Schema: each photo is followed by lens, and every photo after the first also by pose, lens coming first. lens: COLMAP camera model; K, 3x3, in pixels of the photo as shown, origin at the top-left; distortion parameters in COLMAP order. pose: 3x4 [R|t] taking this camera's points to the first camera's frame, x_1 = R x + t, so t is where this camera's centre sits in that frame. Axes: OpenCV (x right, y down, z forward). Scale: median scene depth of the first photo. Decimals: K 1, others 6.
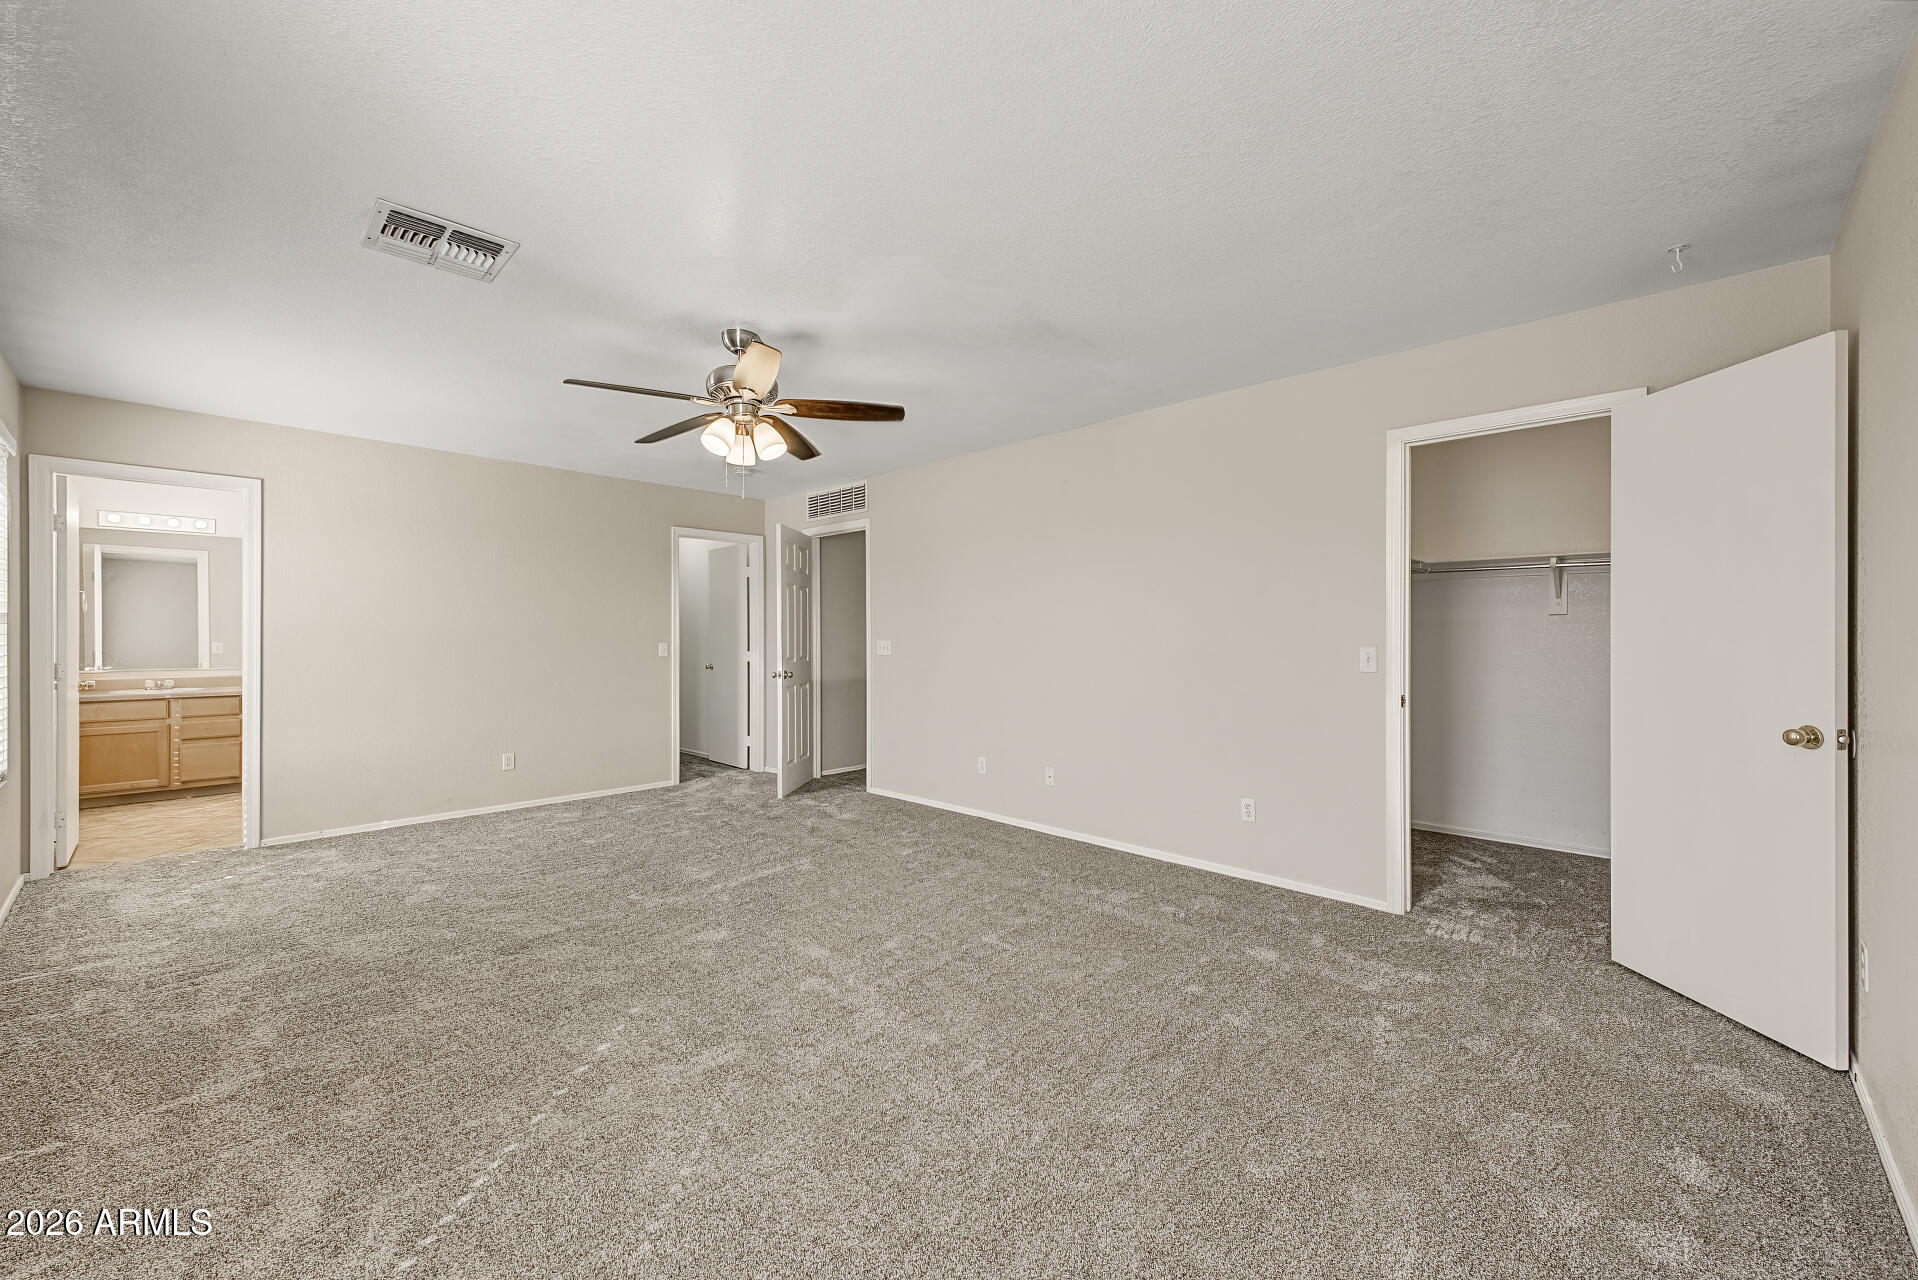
lens RADIAL K [[771.4, 0, 959.0], [0, 771.4, 640.0], [0, 0, 1]] dist [0.020152, -0.000084]
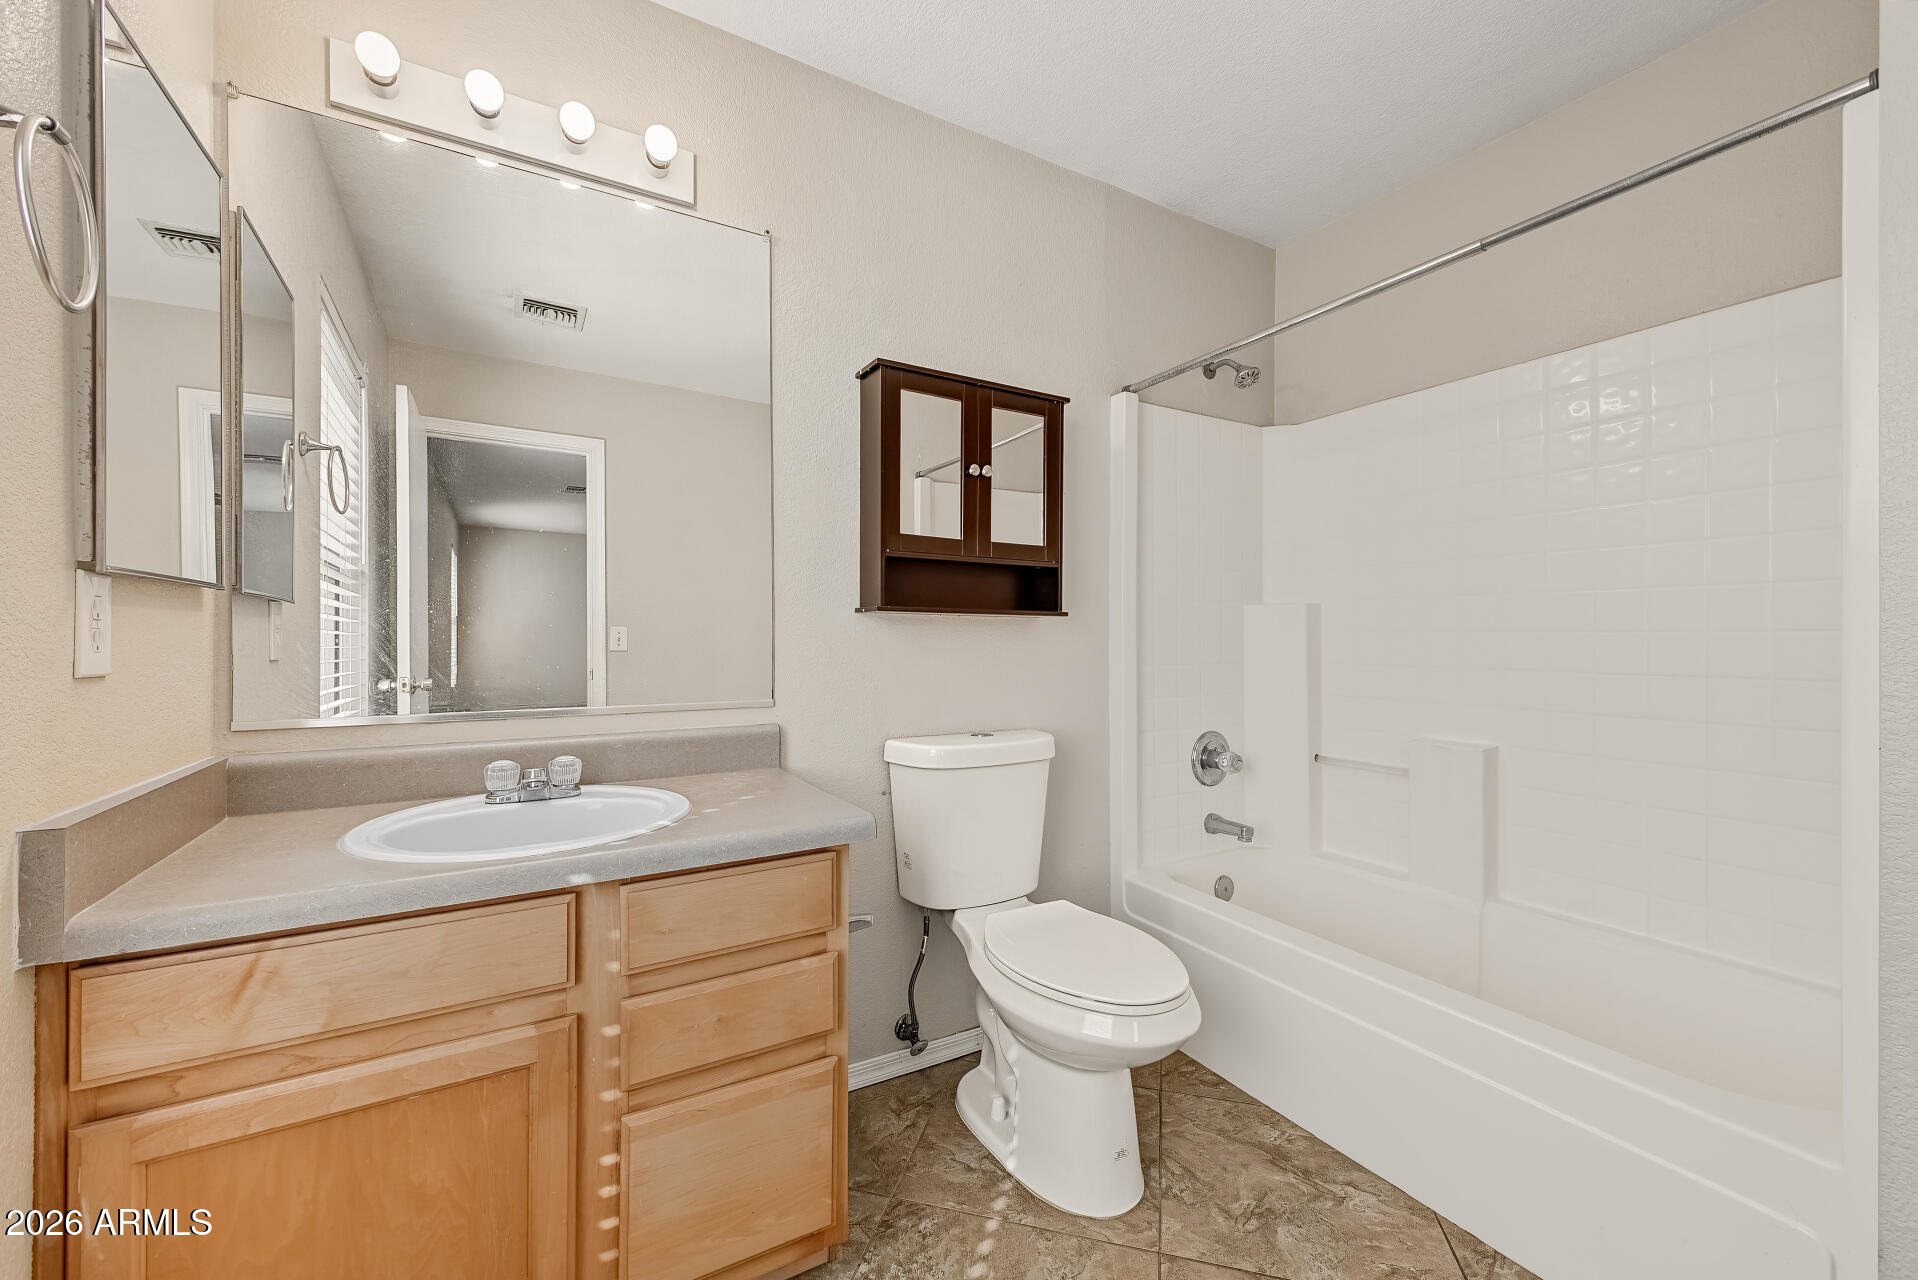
lens RADIAL K [[771.4, 0, 959.0], [0, 771.4, 640.0], [0, 0, 1]] dist [0.020152, -0.000084]
pose [[0.961572, 0.000067, -0.274554, -0.862536], [-0.000022, 1.000000, 0.000165, 0.016897], [0.274554, -0.000152, 0.961572, 0.843488]]
